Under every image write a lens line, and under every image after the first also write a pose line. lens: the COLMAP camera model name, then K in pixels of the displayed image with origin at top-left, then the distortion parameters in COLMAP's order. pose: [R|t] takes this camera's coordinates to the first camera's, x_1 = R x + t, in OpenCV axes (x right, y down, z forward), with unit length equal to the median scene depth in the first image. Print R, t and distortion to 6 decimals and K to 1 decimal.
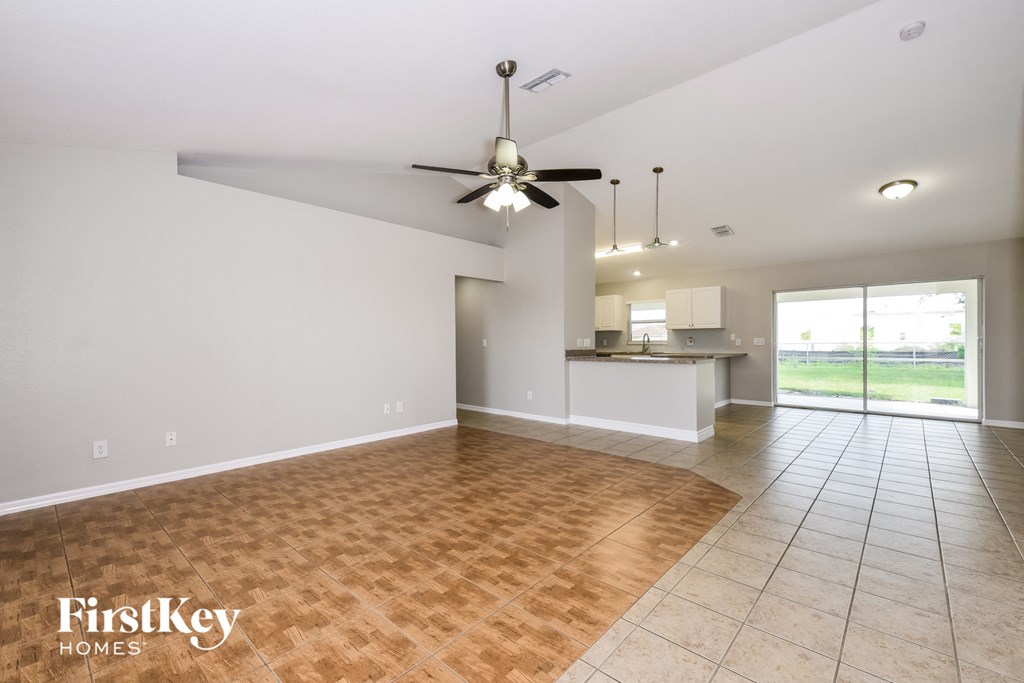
lens RADIAL K [[441.2, 0, 510.3], [0, 441.2, 341.1], [0, 0, 1]] dist [-0.004724, -0.000894]
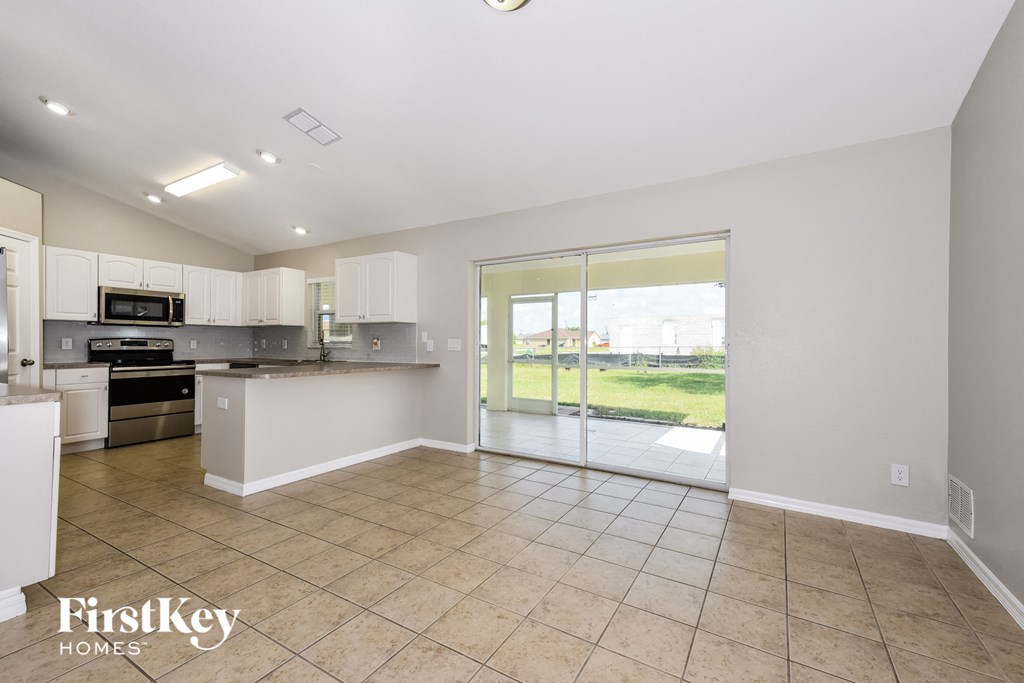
lens RADIAL K [[441.2, 0, 513.8], [0, 441.2, 344.2], [0, 0, 1]] dist [-0.004724, -0.000894]
pose [[0.973478, 0.009540, 0.228582, 0.488454], [-0.010465, 0.999941, 0.002834, -0.002411], [-0.228541, -0.005151, 0.973521, 0.374018]]
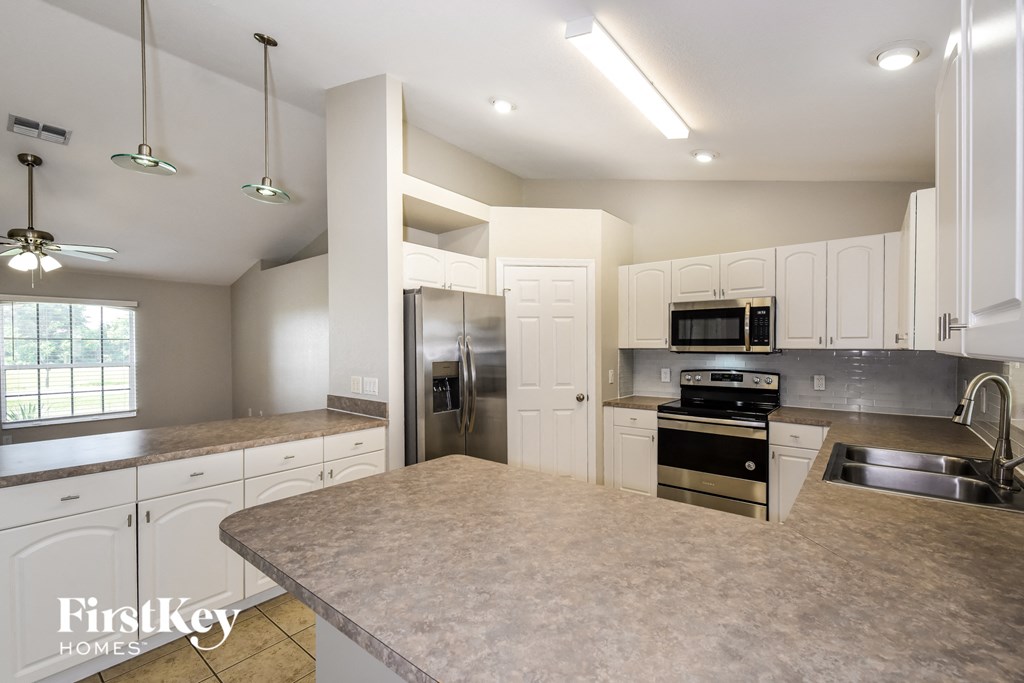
lens RADIAL K [[441.2, 0, 513.7], [0, 441.2, 348.8], [0, 0, 1]] dist [-0.004724, -0.000894]
pose [[0.088724, 0.007412, -0.996029, 0.512424], [0.007562, 0.999938, 0.008114, -0.023046], [0.996028, -0.008252, 0.088662, 0.740919]]
